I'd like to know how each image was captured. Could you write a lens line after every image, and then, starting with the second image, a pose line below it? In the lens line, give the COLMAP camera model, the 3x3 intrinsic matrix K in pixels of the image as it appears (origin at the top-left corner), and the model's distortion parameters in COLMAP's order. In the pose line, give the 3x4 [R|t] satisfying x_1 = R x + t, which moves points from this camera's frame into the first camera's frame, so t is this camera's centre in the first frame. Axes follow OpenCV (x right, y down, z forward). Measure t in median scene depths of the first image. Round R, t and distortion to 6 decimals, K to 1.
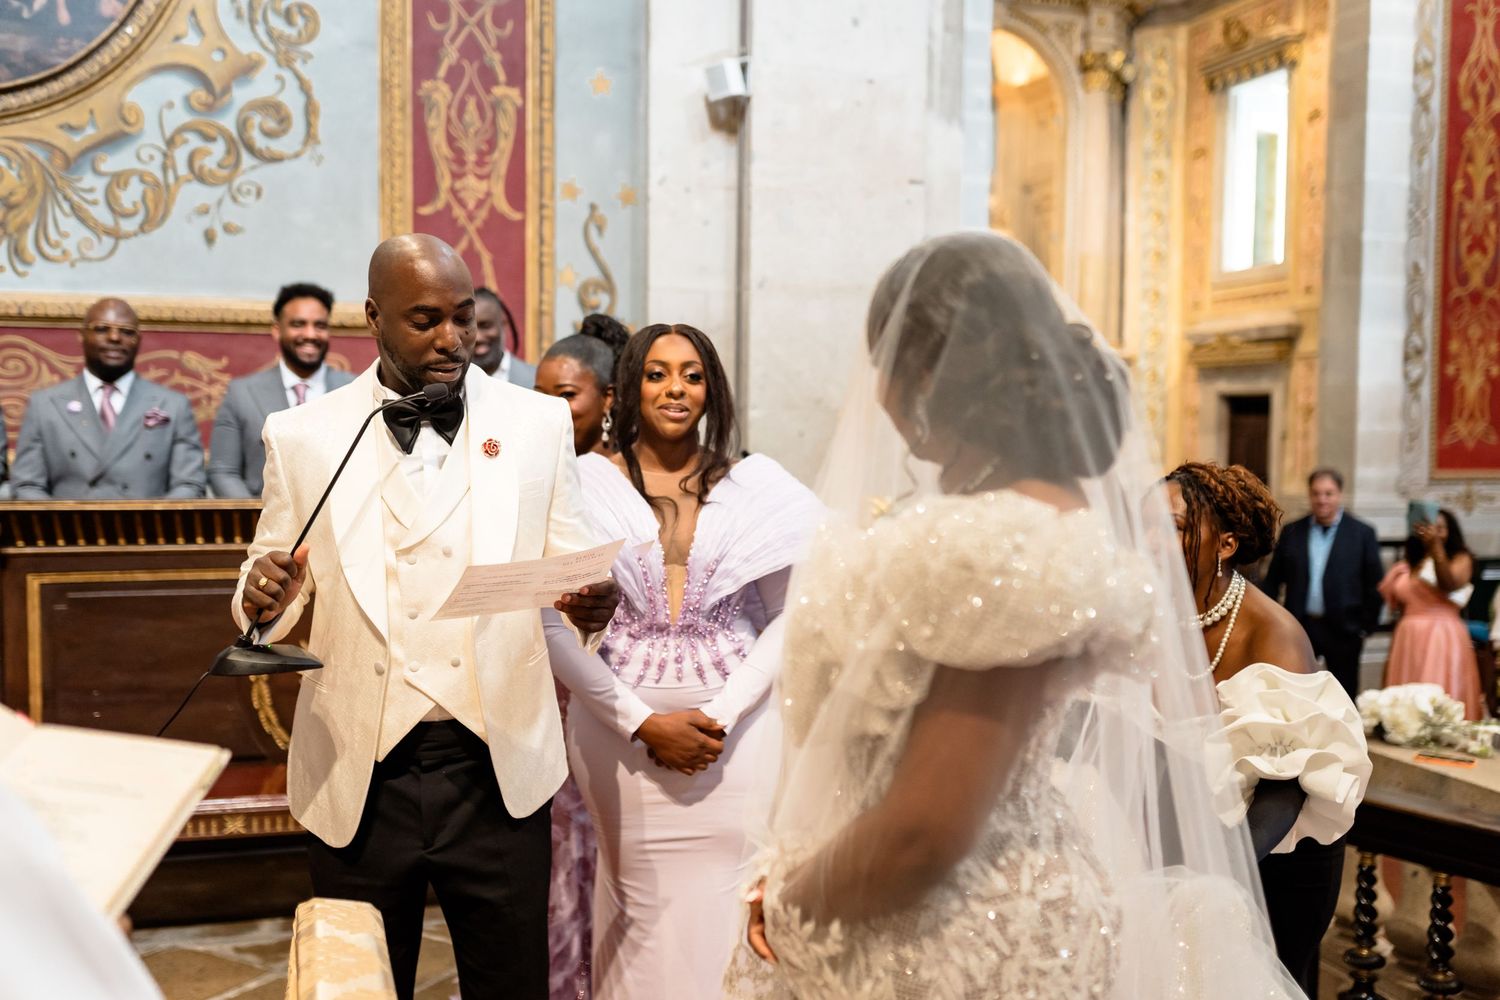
lens RADIAL K [[1449.8, 0, 750.0], [0, 1449.8, 500.0], [0, 0, 1]] dist [0.008442, 0.002622]
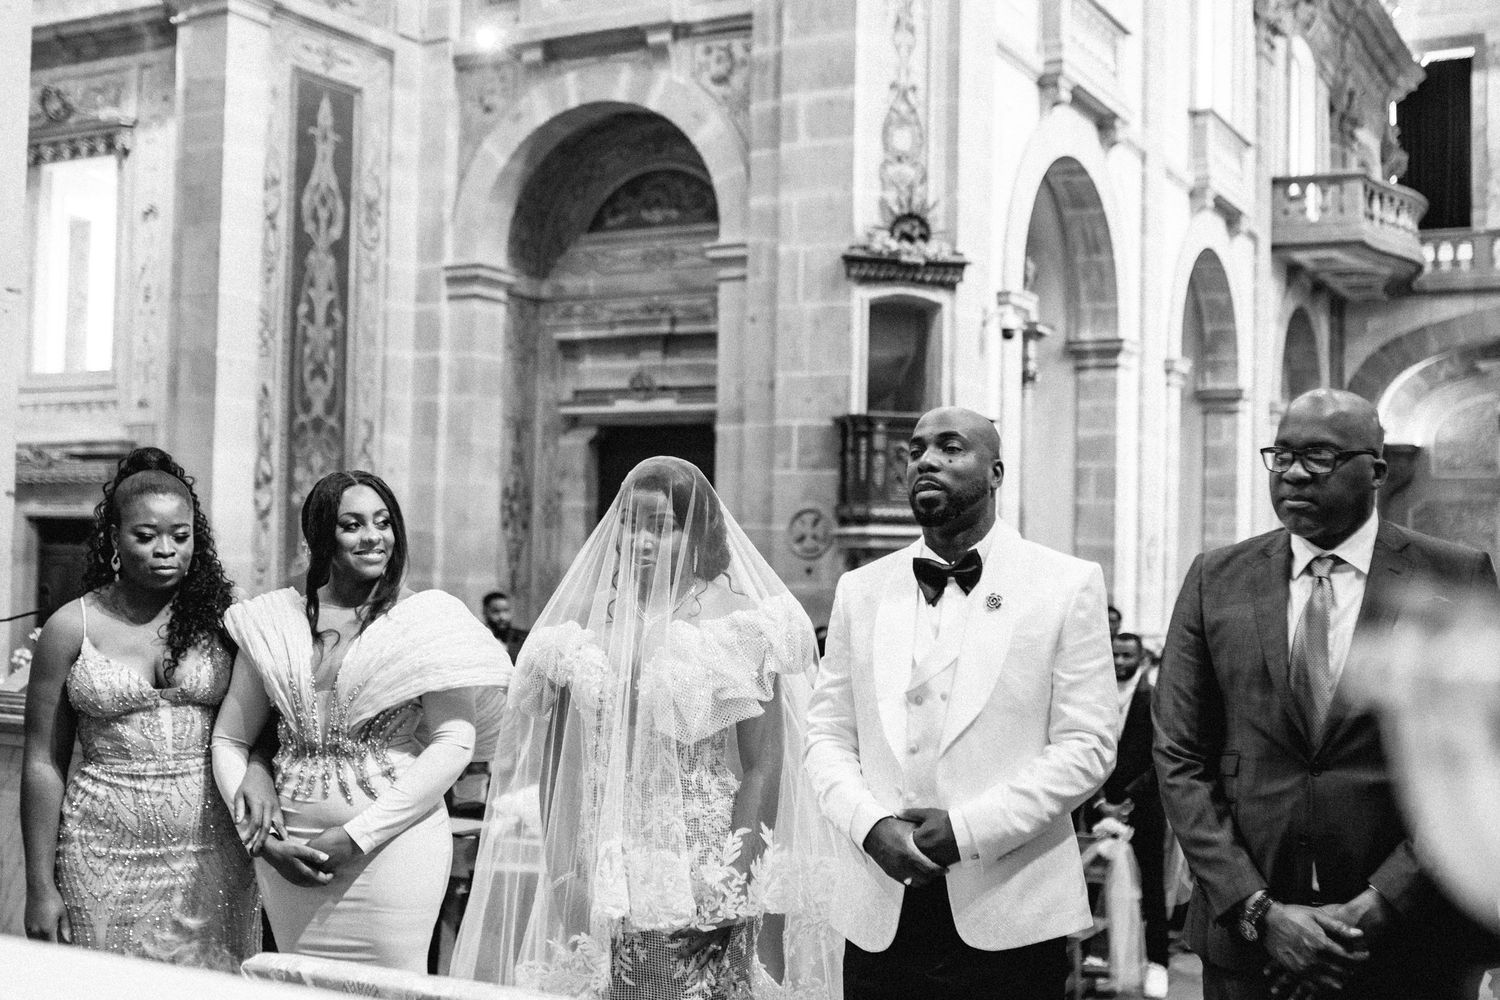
lens RADIAL K [[1834.6, 0, 750.0], [0, 1834.6, 500.0], [0, 0, 1]] dist [0.001360, -0.190219]
pose [[0.696203, 0.028957, 0.717260, -0.161153], [0.026755, 0.997445, -0.066238, -0.000901], [-0.717346, 0.065305, 0.693650, -0.045661]]
